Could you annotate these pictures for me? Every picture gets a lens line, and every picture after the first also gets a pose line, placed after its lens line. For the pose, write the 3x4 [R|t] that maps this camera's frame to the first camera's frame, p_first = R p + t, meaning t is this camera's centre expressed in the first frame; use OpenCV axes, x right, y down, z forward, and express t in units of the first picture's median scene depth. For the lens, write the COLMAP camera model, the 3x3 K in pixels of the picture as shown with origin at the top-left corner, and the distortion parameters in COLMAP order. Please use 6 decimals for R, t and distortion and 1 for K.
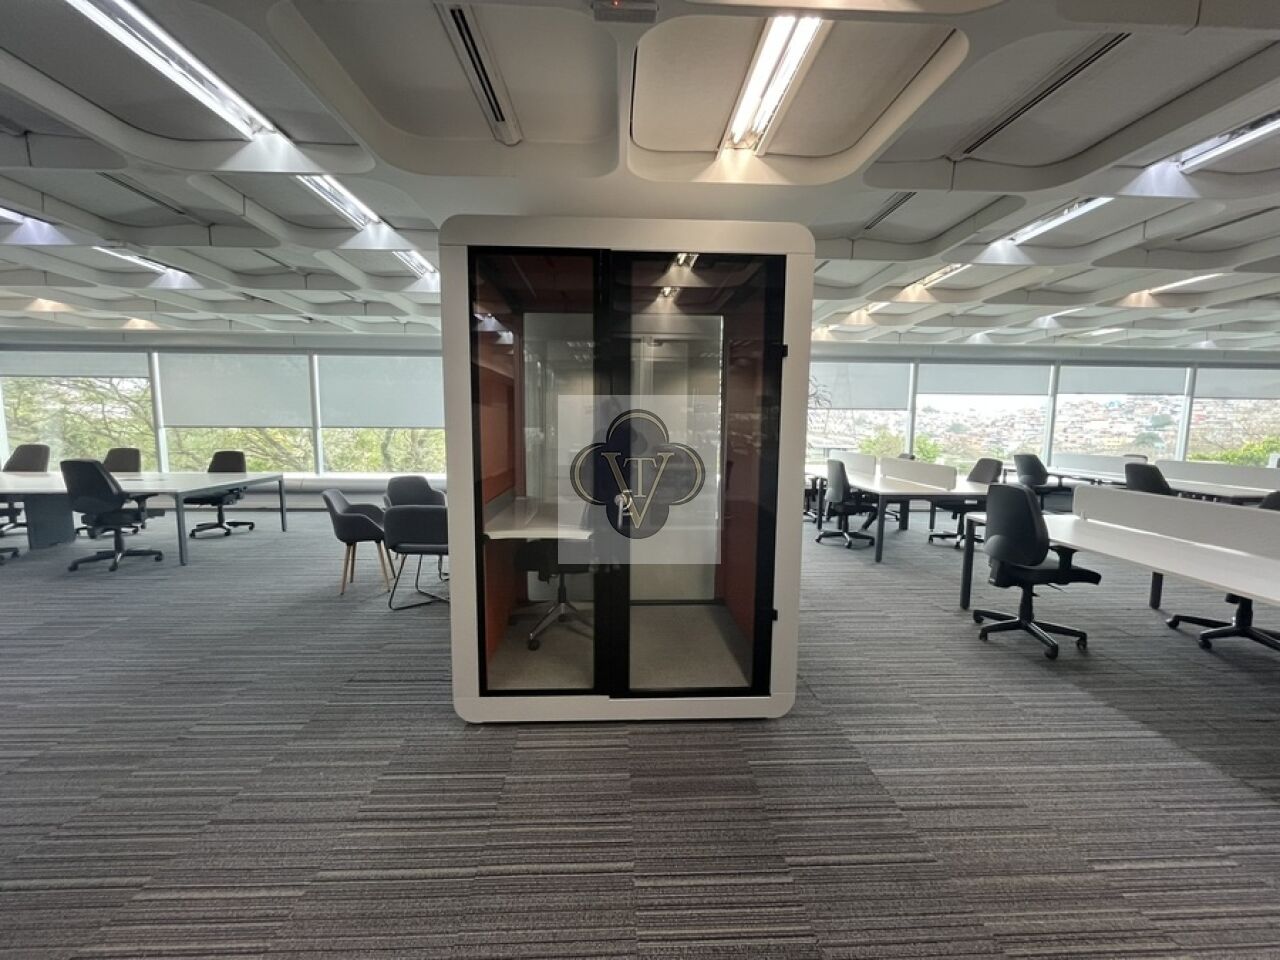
lens RADIAL K [[520.2, 0, 633.9], [0, 520.2, 475.9], [0, 0, 1]] dist [0.000643, -0.000224]
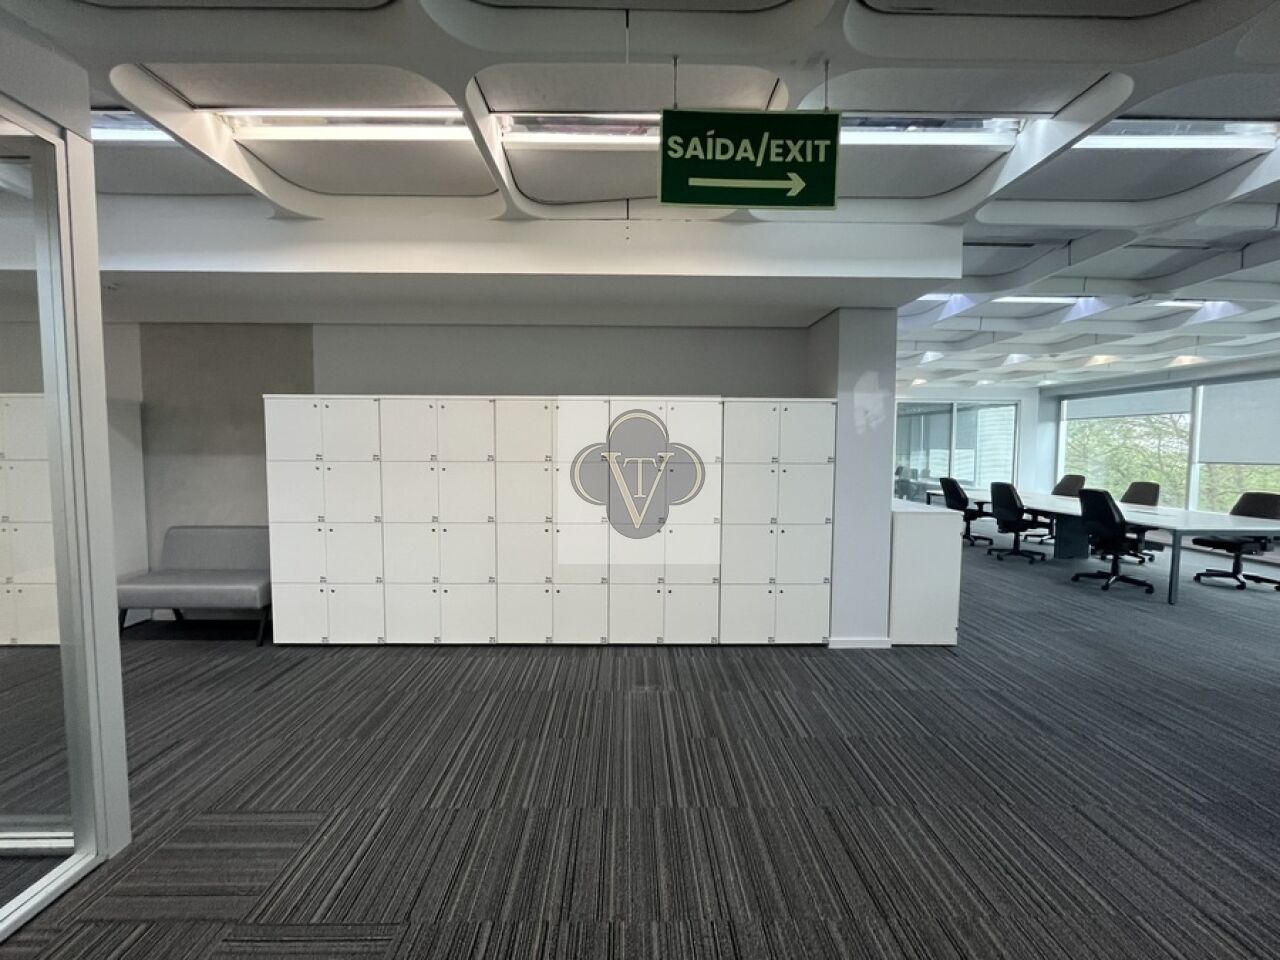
lens RADIAL K [[520.2, 0, 633.1], [0, 520.2, 479.6], [0, 0, 1]] dist [0.000643, -0.000224]
pose [[-0.026373, 0.053766, -0.998205, 0.123157], [-0.111304, 0.992186, 0.056382, -0.003013], [0.993436, 0.112591, -0.020182, -0.009370]]
